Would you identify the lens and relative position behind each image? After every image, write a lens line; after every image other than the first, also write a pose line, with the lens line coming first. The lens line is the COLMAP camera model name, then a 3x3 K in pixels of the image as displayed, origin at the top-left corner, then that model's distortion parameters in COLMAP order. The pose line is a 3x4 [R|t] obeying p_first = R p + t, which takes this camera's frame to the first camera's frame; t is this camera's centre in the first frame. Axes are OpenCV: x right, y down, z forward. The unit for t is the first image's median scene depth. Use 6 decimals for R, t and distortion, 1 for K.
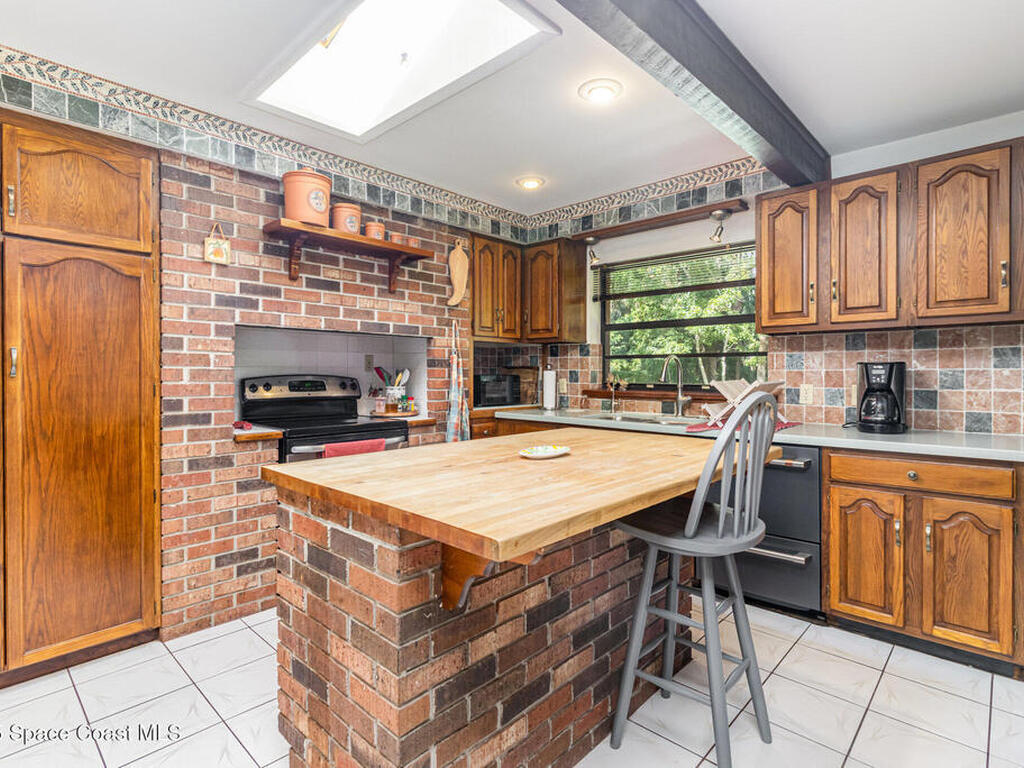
lens RADIAL K [[538.1, 0, 501.9], [0, 538.1, 381.1], [0, 0, 1]] dist [0.013743, -0.001136]
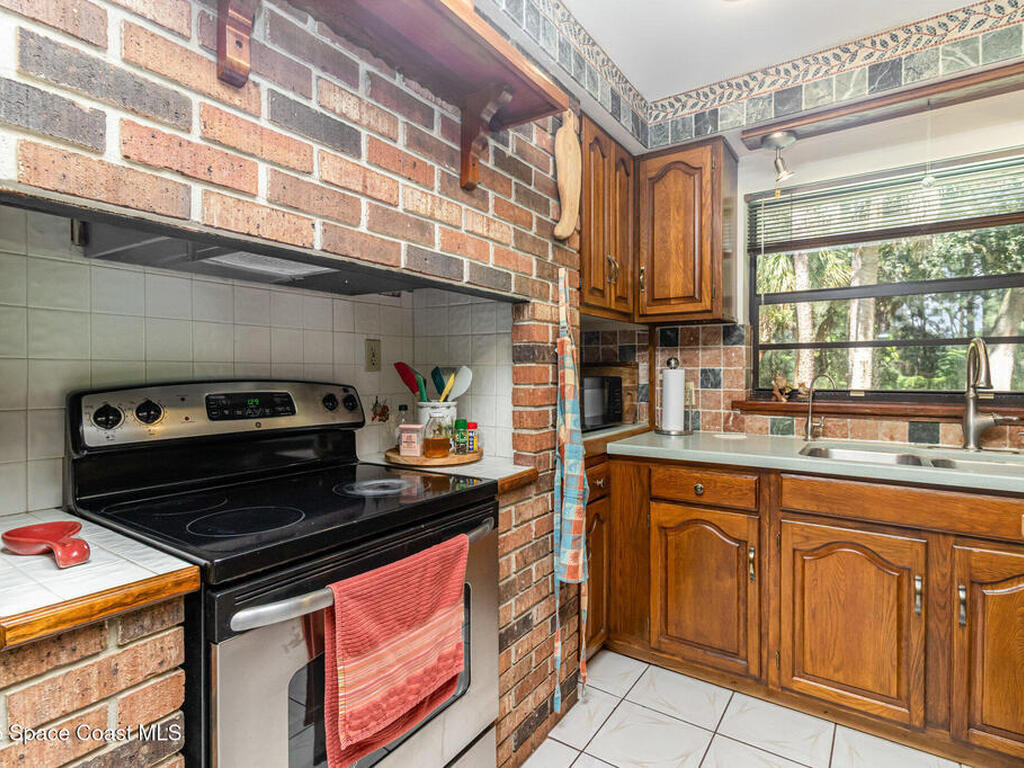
lens RADIAL K [[538.1, 0, 521.3], [0, 538.1, 379.0], [0, 0, 1]] dist [0.013743, -0.001136]
pose [[0.983377, -0.006729, 0.181451, -0.222701], [0.007297, 0.999970, -0.002462, -0.009612], [-0.181429, 0.003745, 0.983397, 0.524985]]
